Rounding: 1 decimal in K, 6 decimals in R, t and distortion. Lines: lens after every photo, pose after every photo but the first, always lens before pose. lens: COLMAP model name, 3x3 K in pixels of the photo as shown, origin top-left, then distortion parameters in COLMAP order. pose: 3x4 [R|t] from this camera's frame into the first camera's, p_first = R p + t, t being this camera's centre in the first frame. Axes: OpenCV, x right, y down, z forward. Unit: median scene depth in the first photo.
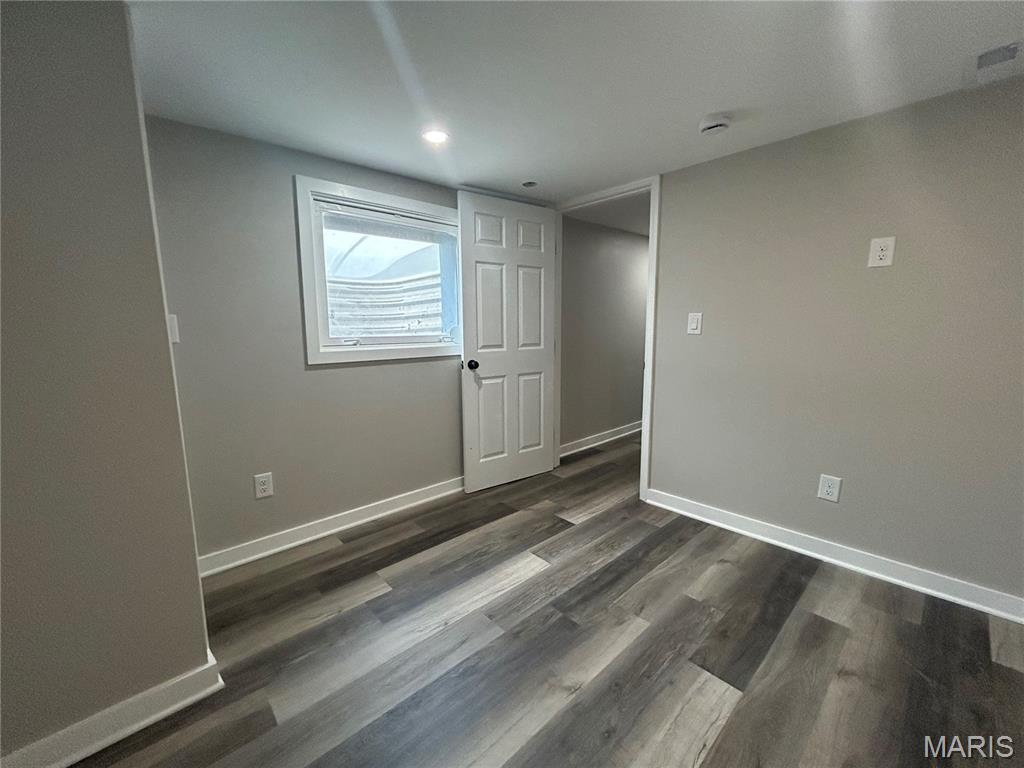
lens RADIAL K [[413.0, 0, 508.6], [0, 413.0, 382.2], [0, 0, 1]] dist [0.001020, 0.000099]
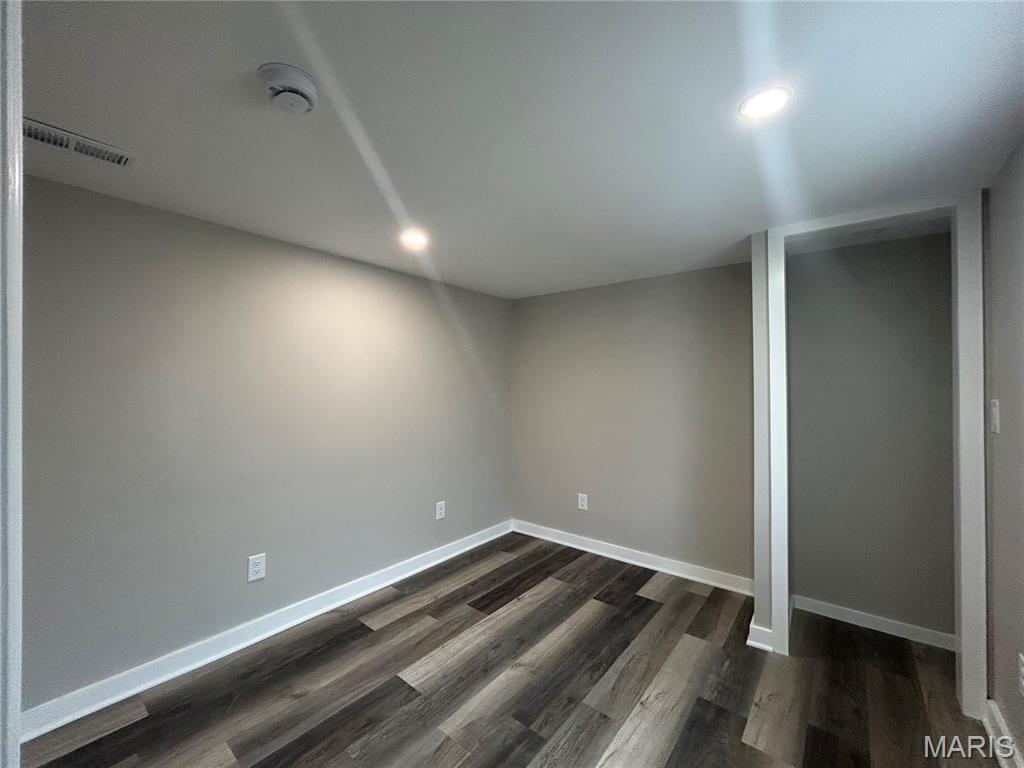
lens RADIAL K [[413.0, 0, 508.6], [0, 413.0, 382.2], [0, 0, 1]] dist [0.001020, 0.000099]
pose [[-0.989846, 0.007905, -0.141925, 0.316996], [-0.011055, 0.991147, 0.132309, -0.335981], [0.141715, 0.132535, -0.980995, 1.886132]]
